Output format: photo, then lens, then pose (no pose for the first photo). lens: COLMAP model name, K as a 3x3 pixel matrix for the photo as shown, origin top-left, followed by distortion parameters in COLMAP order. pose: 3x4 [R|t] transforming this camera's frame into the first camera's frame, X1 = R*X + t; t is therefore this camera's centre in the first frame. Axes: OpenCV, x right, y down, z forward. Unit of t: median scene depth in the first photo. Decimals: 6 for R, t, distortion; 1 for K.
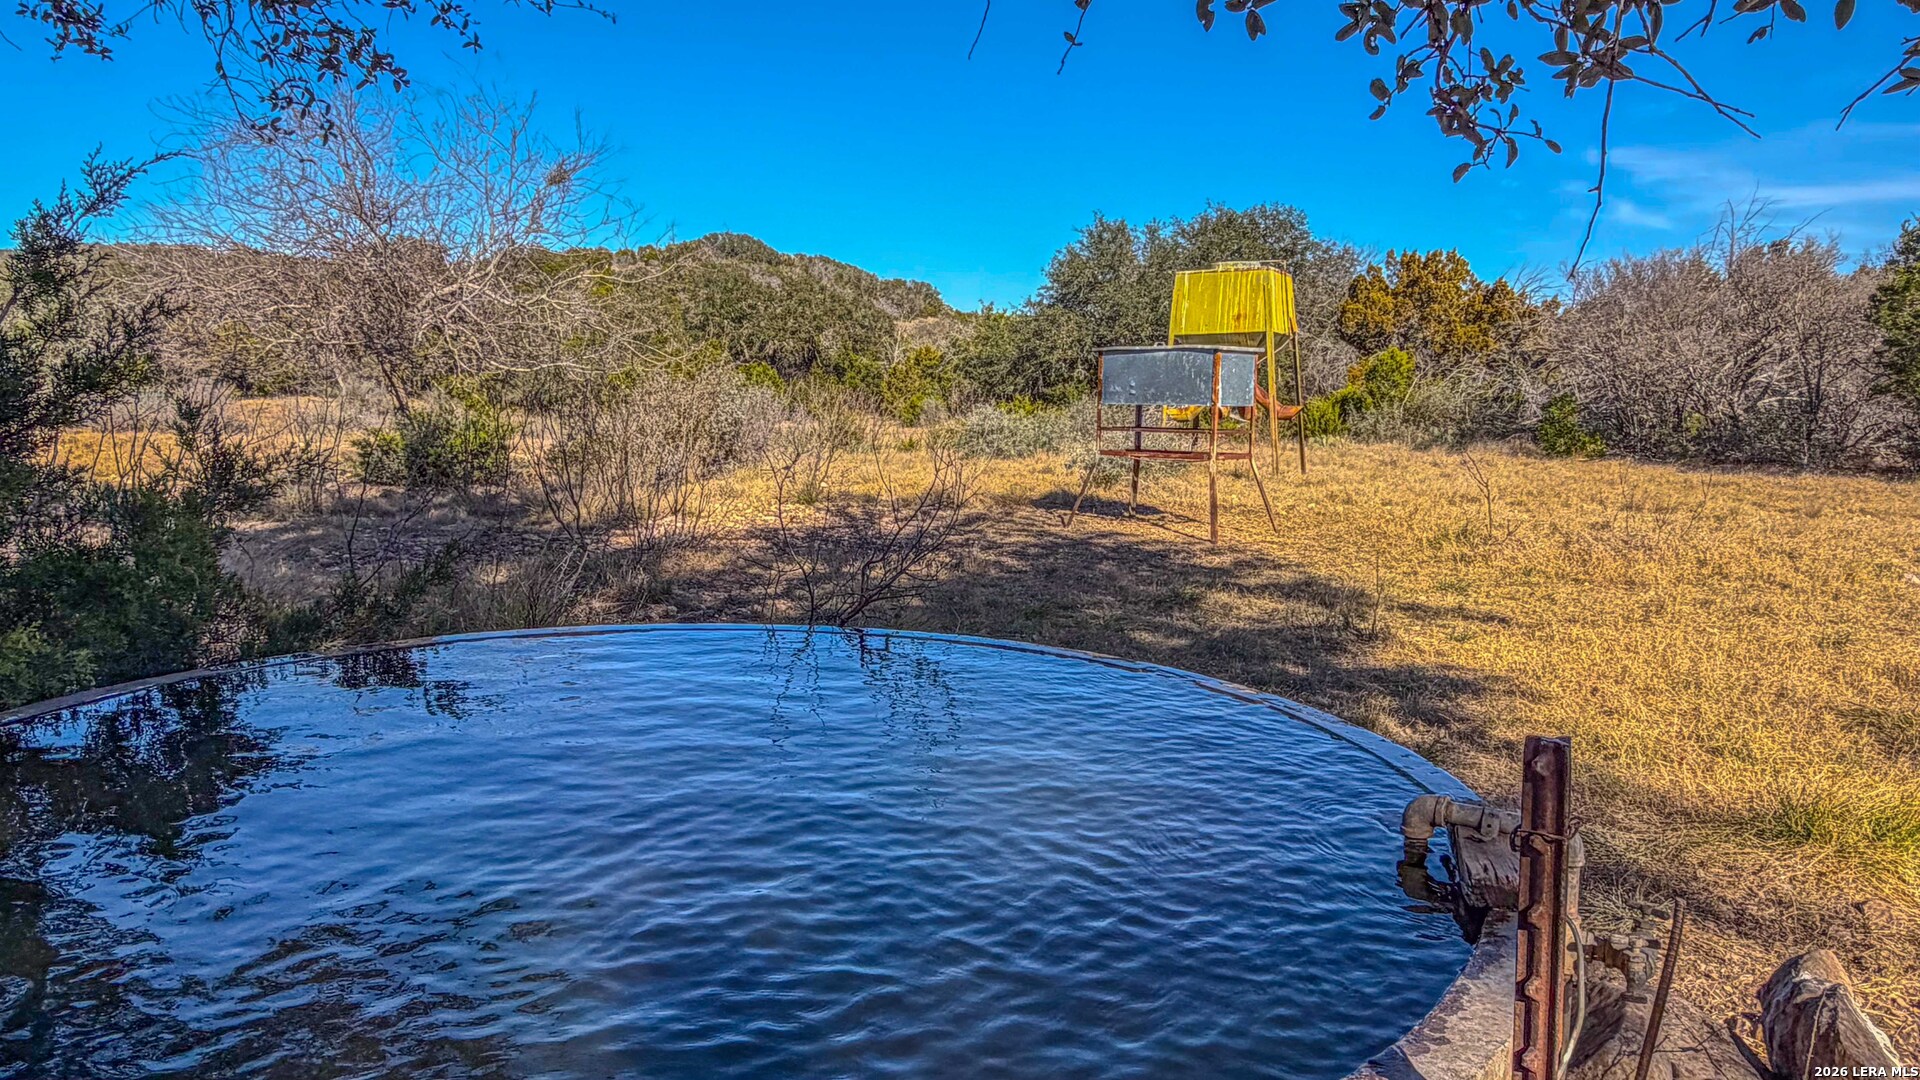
lens RADIAL K [[1380.5, 0, 960.0], [0, 1380.5, 540.0], [0, 0, 1]] dist [-0.010070, -0.000429]
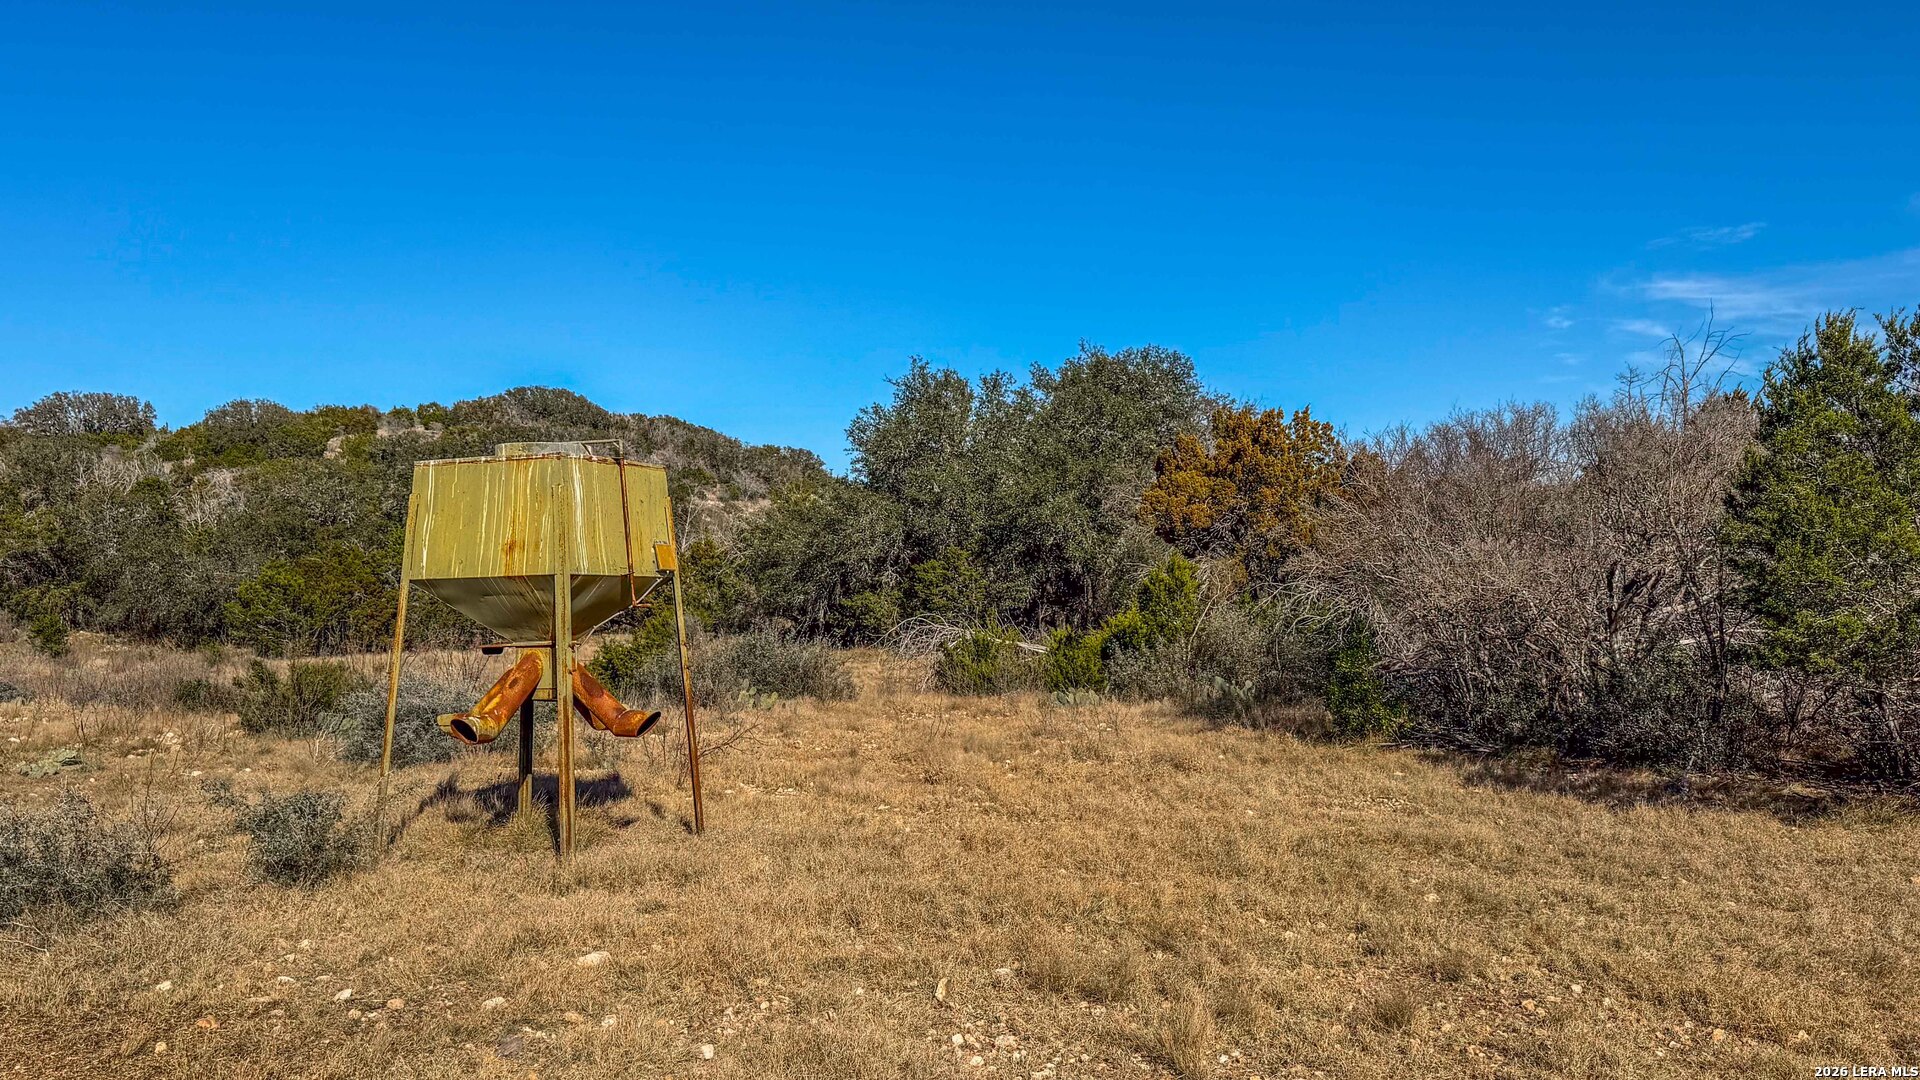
lens RADIAL K [[1785.5, 0, 960.0], [0, 1785.5, 540.0], [0, 0, 1]] dist [0.013850, 0.002803]
pose [[0.999181, -0.008656, 0.039540, 0.083595], [0.013807, 0.991162, -0.131934, -0.016411], [-0.038048, 0.132371, 0.990470, 0.071882]]
